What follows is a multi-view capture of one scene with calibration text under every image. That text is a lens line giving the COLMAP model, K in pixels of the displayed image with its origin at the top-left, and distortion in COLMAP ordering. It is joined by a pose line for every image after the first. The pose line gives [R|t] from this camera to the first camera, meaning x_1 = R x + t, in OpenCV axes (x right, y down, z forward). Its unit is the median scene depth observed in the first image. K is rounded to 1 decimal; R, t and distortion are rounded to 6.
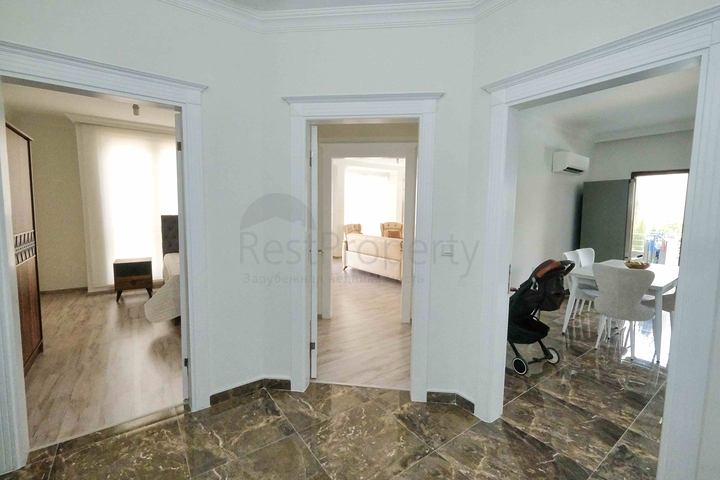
lens RADIAL K [[315.7, 0, 357.8], [0, 315.7, 234.2], [0, 0, 1]] dist [-0.004386, -0.000229]
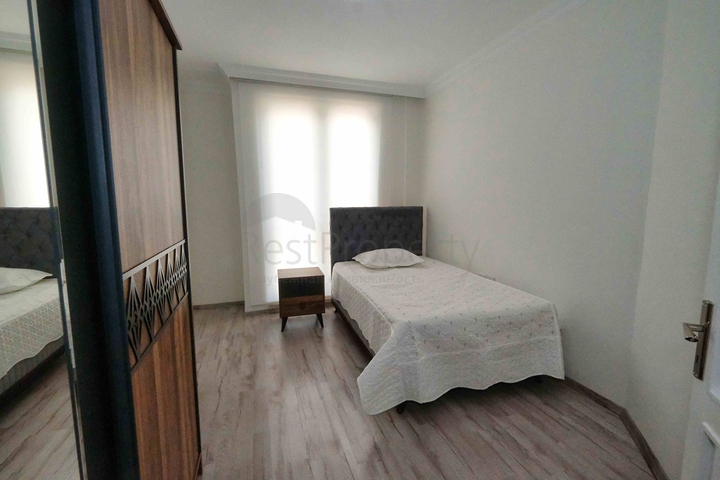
lens RADIAL K [[315.7, 0, 363.2], [0, 315.7, 240.9], [0, 0, 1]] dist [-0.004386, -0.000229]
pose [[0.957293, 0.026802, -0.287874, -0.381520], [-0.014894, 0.998943, 0.043476, -0.021351], [0.288735, -0.037332, 0.956681, 0.372755]]
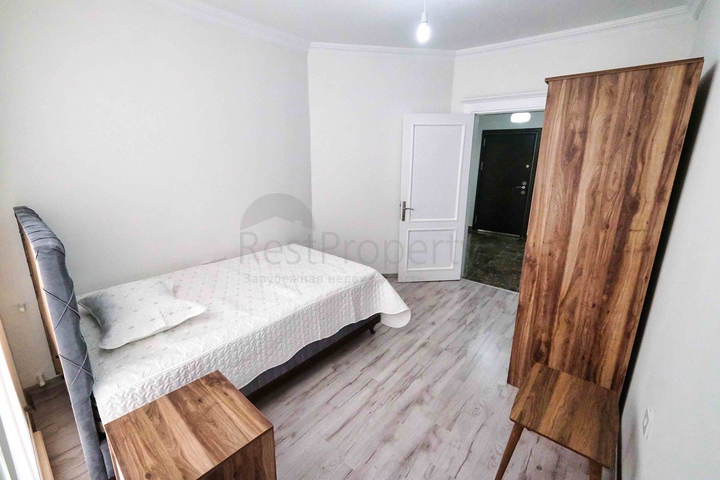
lens RADIAL K [[315.7, 0, 360.3], [0, 315.7, 239.6], [0, 0, 1]] dist [-0.004386, -0.000229]
pose [[-0.272850, -0.248913, 0.929298, -0.947910], [0.068199, 0.958515, 0.276763, -0.112321], [-0.959636, 0.138892, -0.244555, 0.918341]]
